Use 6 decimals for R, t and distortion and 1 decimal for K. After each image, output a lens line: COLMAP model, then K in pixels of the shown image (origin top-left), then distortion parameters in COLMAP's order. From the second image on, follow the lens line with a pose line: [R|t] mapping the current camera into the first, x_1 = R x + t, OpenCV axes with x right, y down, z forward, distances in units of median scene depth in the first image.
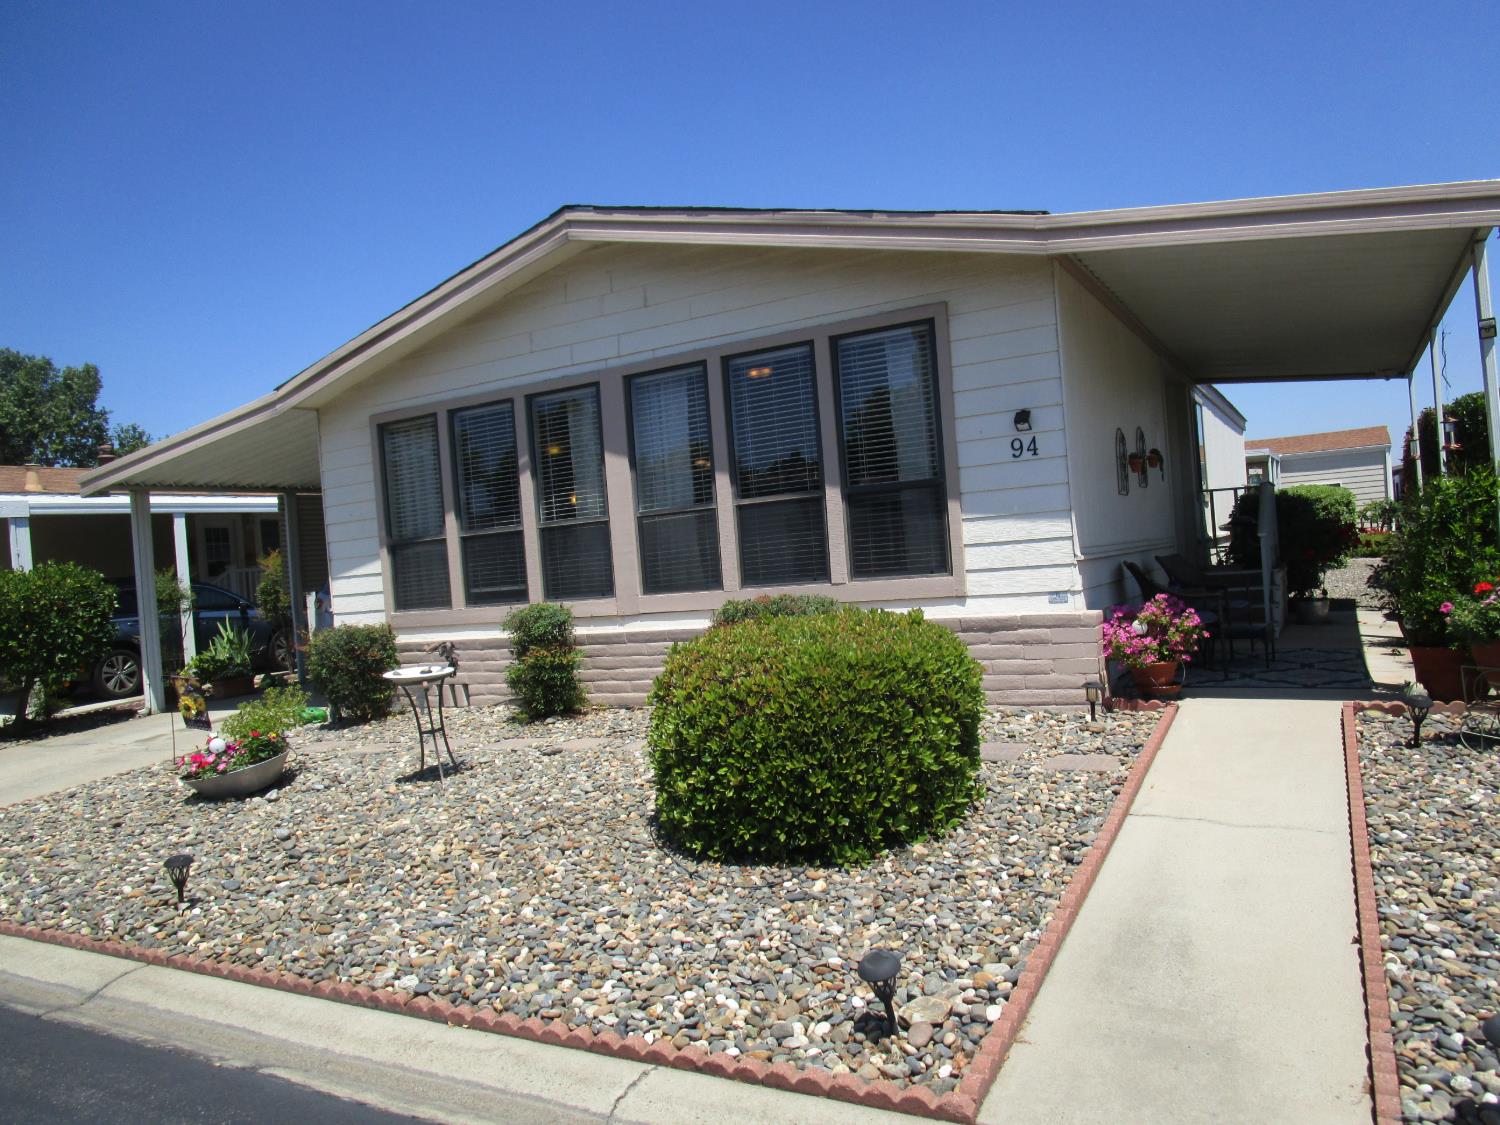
lens RADIAL K [[1059.0, 0, 722.4], [0, 1059.0, 549.9], [0, 0, 1]] dist [-0.043709, 0.019230]
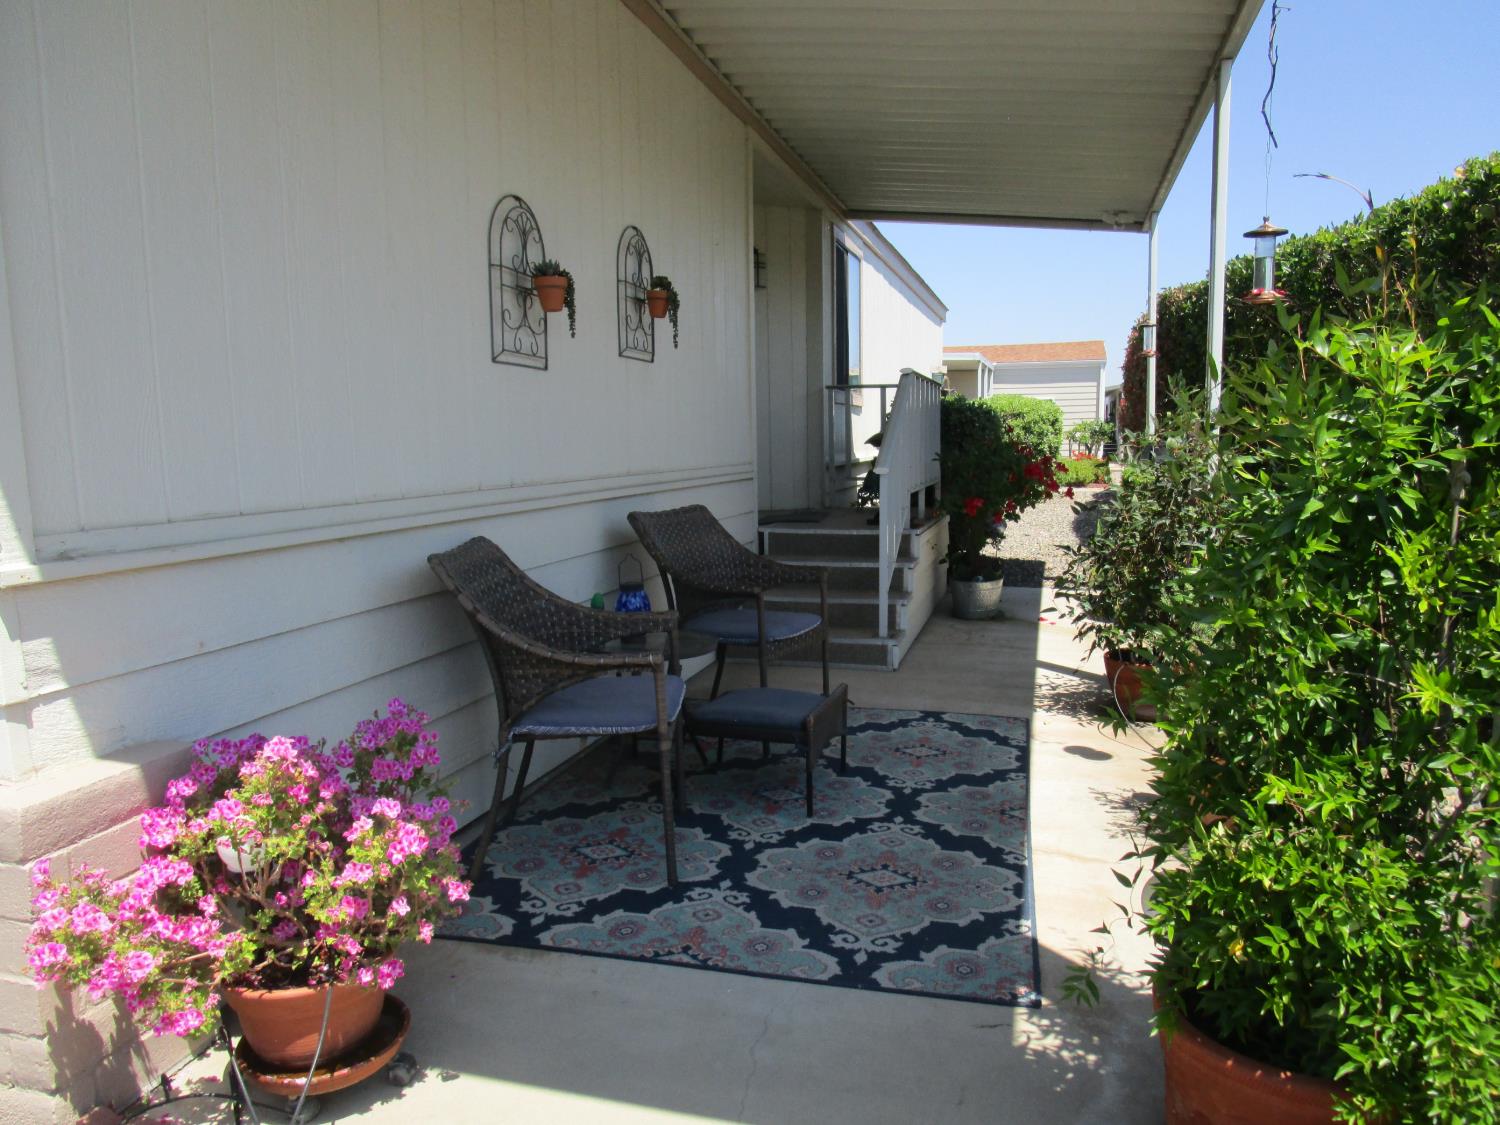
lens RADIAL K [[1059.0, 0, 748.9], [0, 1059.0, 578.4], [0, 0, 1]] dist [-0.043709, 0.019230]
pose [[0.966365, 0.019961, 0.256400, 0.419696], [-0.052875, 0.991105, 0.122126, -0.029698], [-0.251682, -0.131576, 0.958824, 0.671425]]
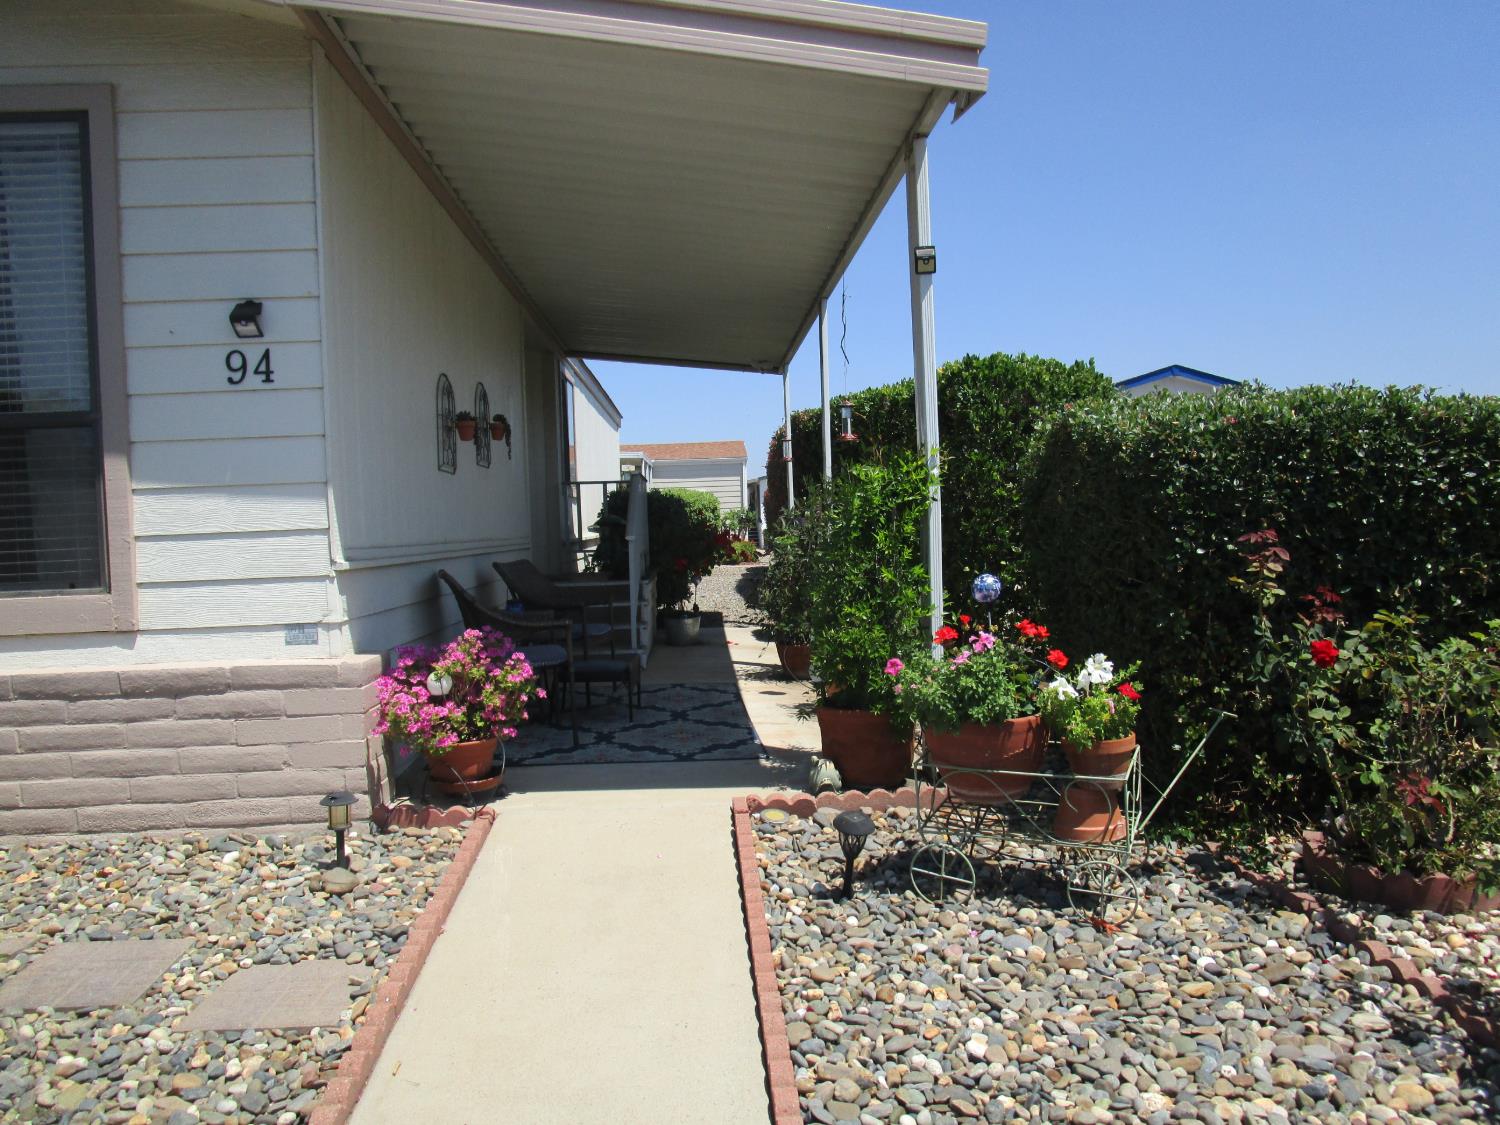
lens RADIAL K [[1059.0, 0, 748.6], [0, 1059.0, 575.4], [0, 0, 1]] dist [-0.043709, 0.019230]
pose [[0.834699, 0.016346, 0.550463, 0.196127], [-0.031774, 0.999324, 0.018506, -0.005027], [-0.549789, -0.032937, 0.834654, 0.371245]]
